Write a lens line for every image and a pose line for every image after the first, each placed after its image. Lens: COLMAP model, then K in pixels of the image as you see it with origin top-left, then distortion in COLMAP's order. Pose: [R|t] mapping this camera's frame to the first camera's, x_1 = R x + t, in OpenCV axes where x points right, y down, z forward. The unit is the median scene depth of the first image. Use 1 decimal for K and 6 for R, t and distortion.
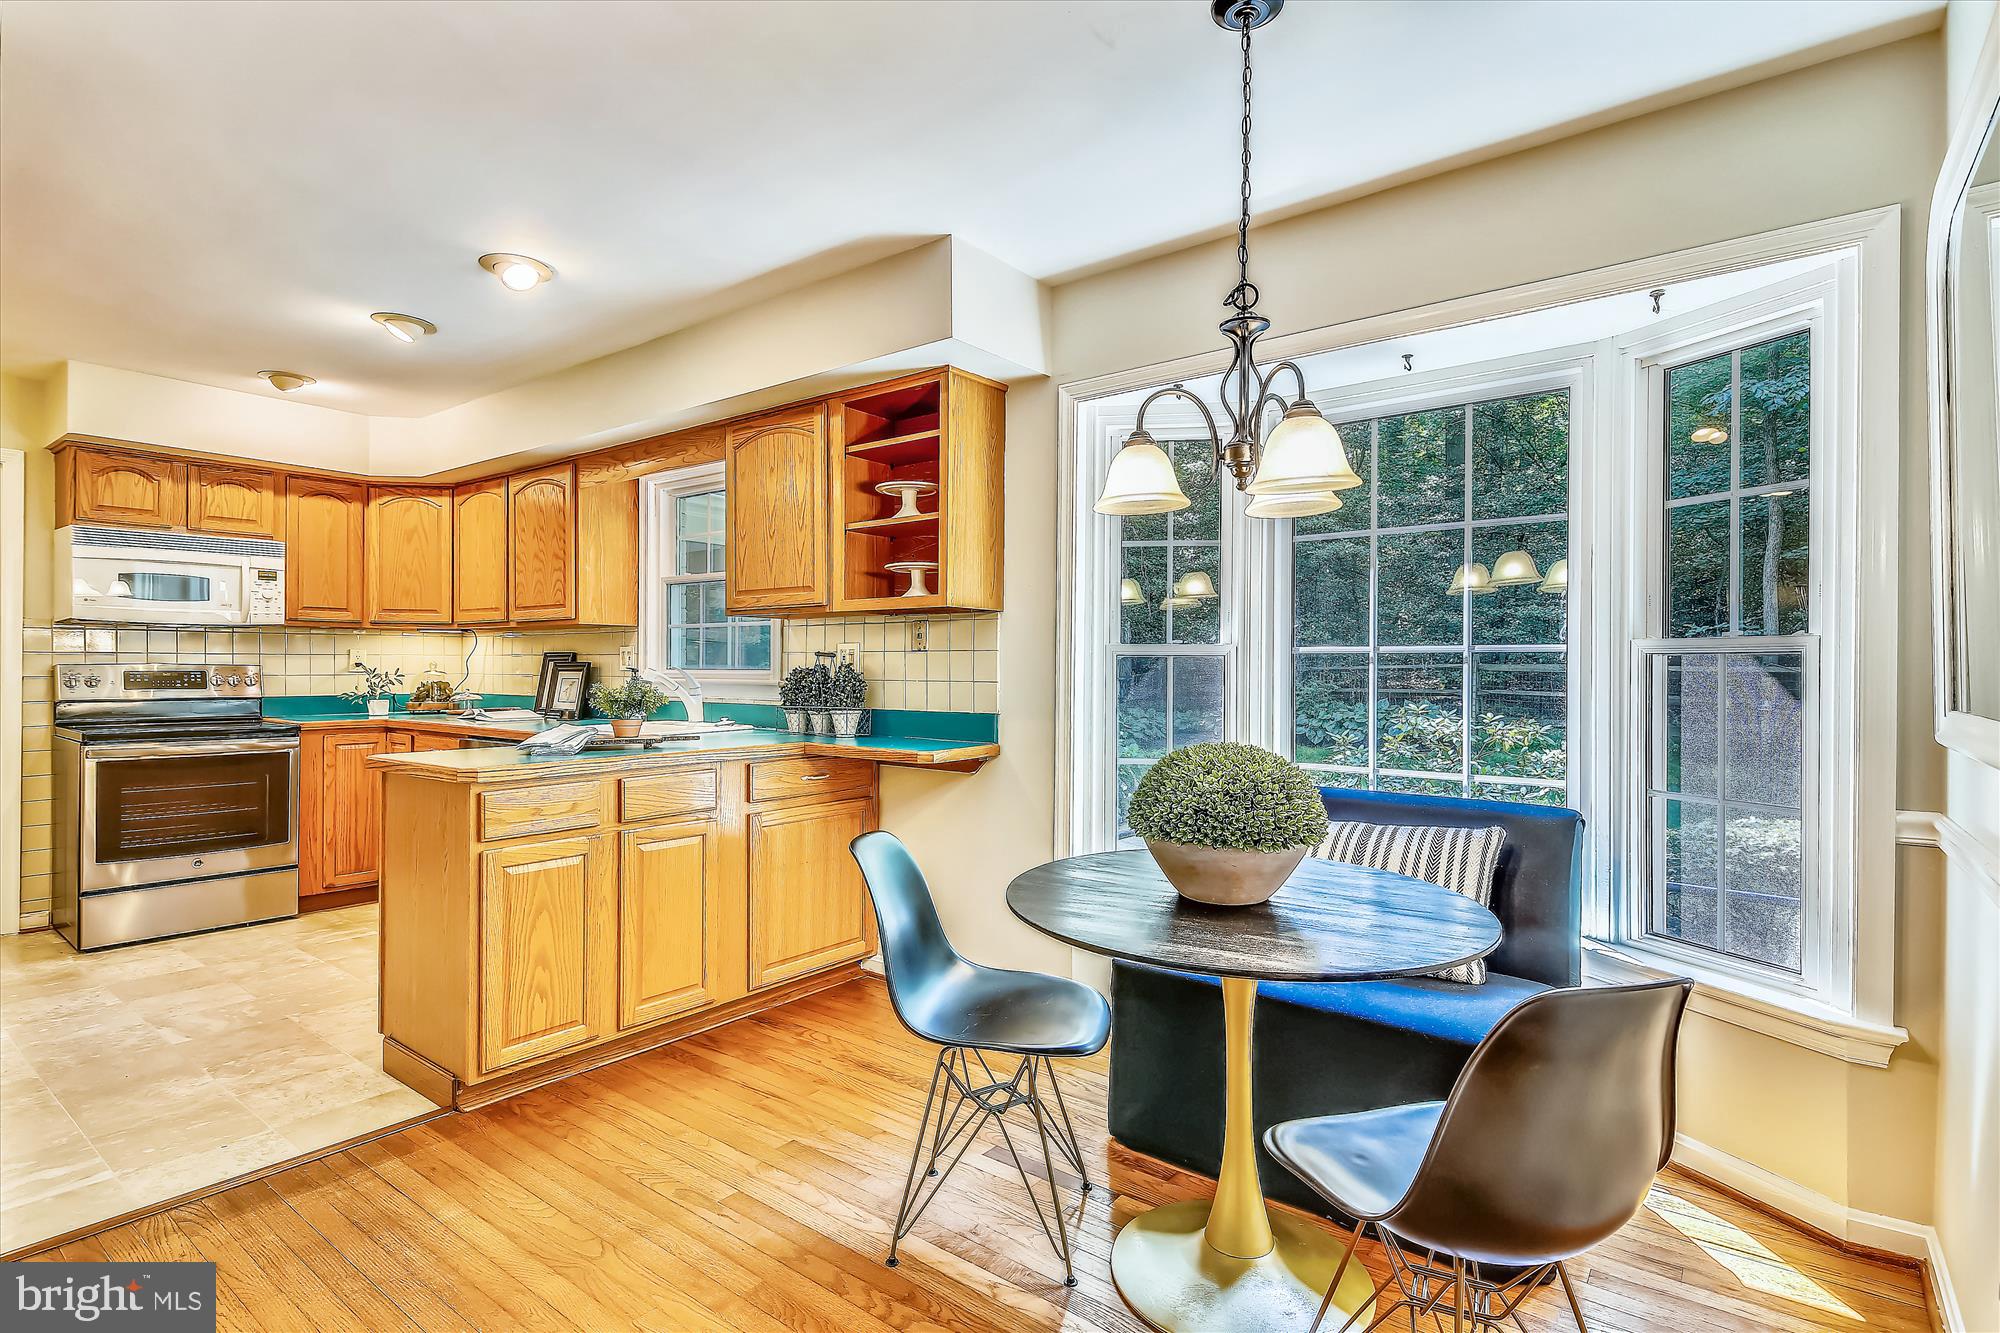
lens RADIAL K [[983.5, 0, 1000.0], [0, 983.5, 666.5], [0, 0, 1]] dist [-0.002262, -0.001017]
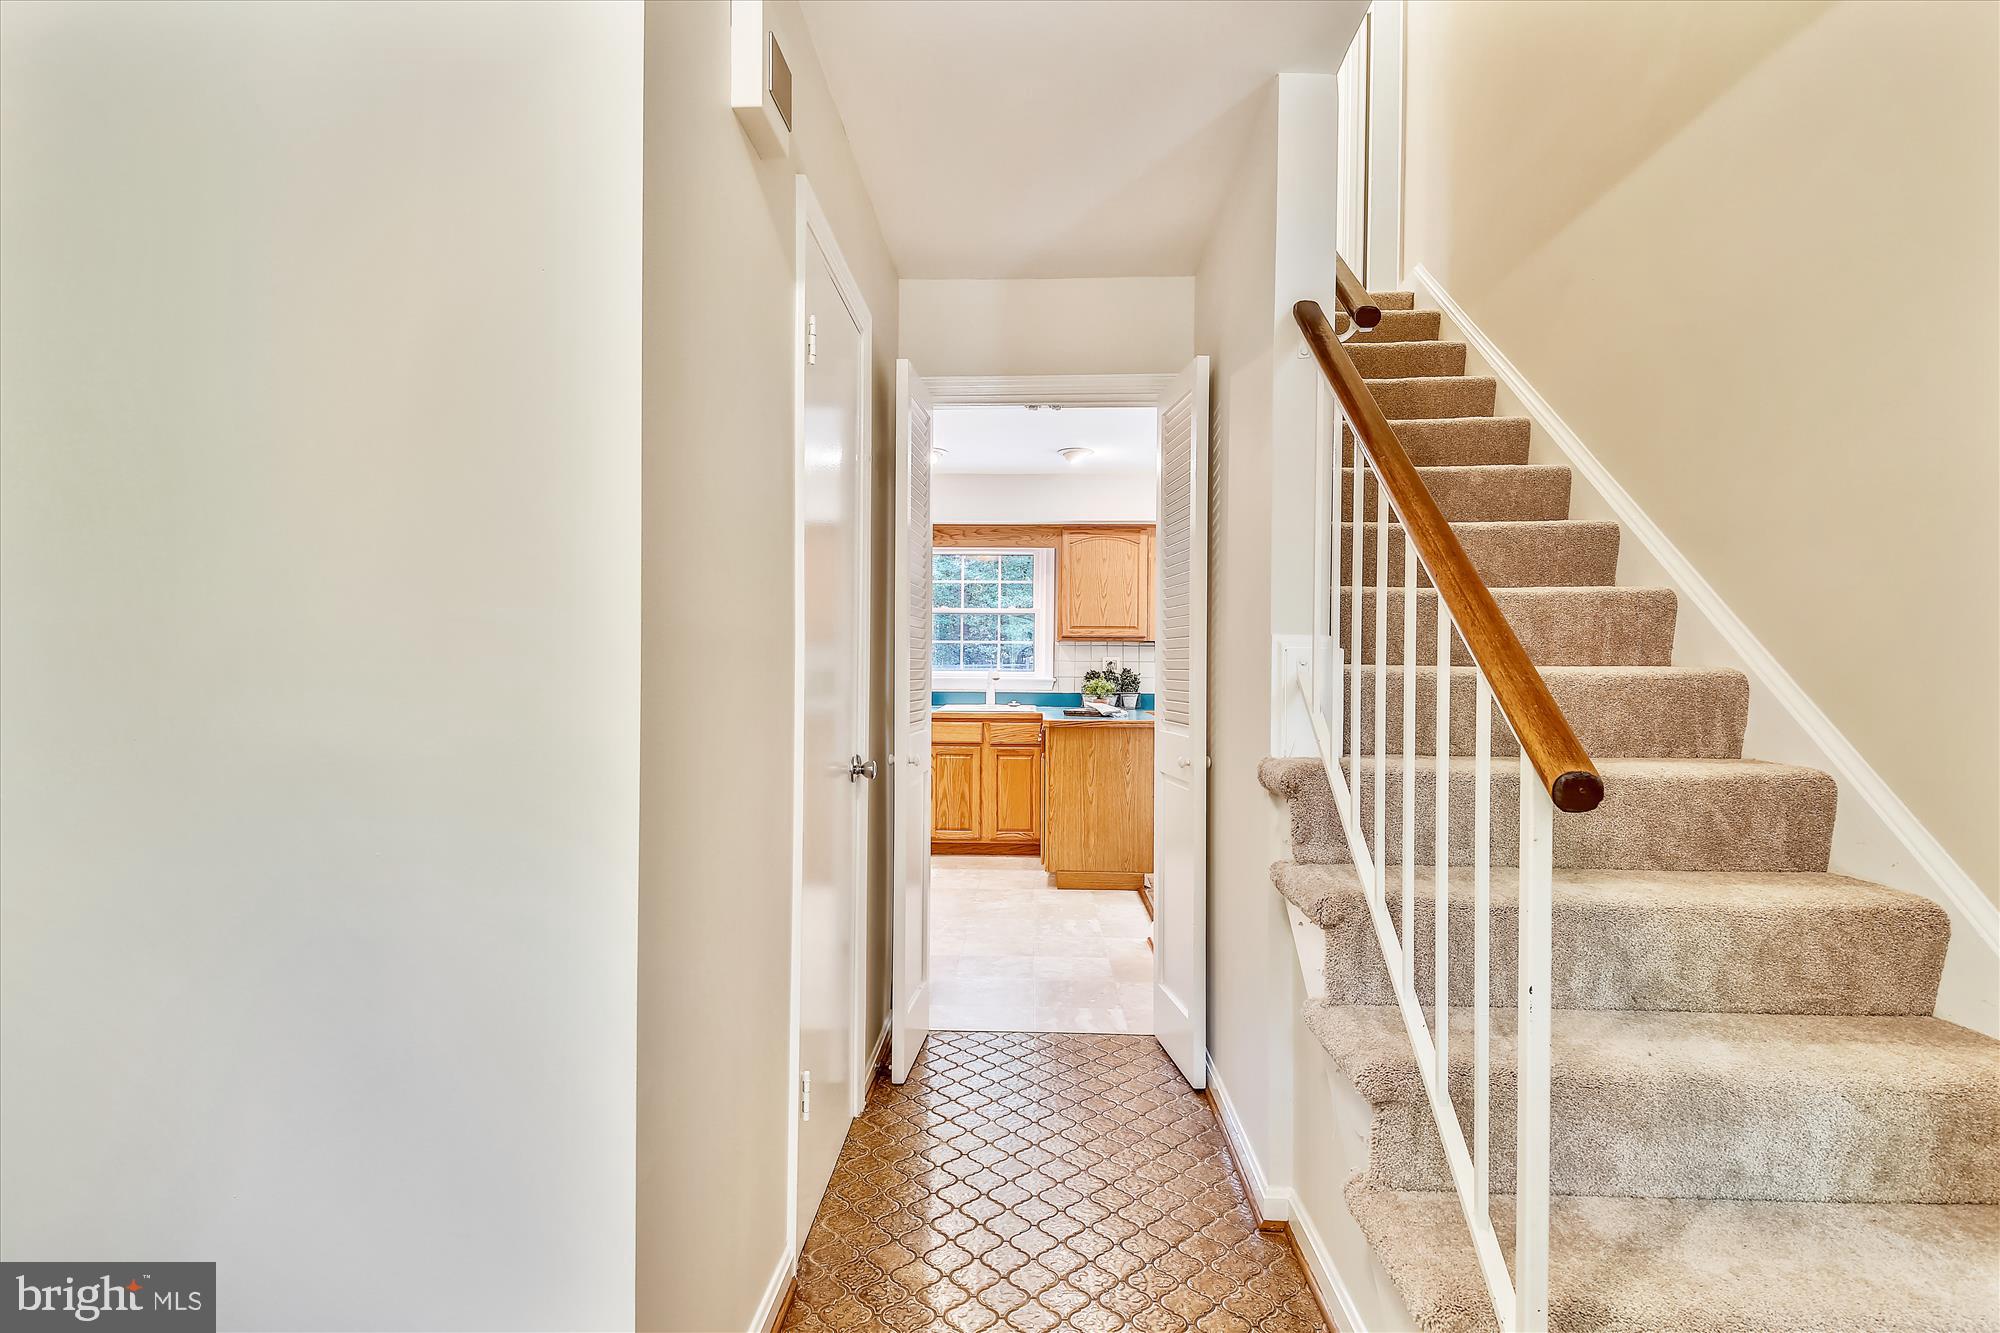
lens RADIAL K [[983.5, 0, 1000.0], [0, 983.5, 666.5], [0, 0, 1]] dist [-0.002262, -0.001017]
pose [[0.812687, 0.008685, 0.582635, -2.182166], [-0.009192, 0.999956, -0.002085, -0.001940], [-0.582628, -0.003662, 0.812731, -0.514039]]
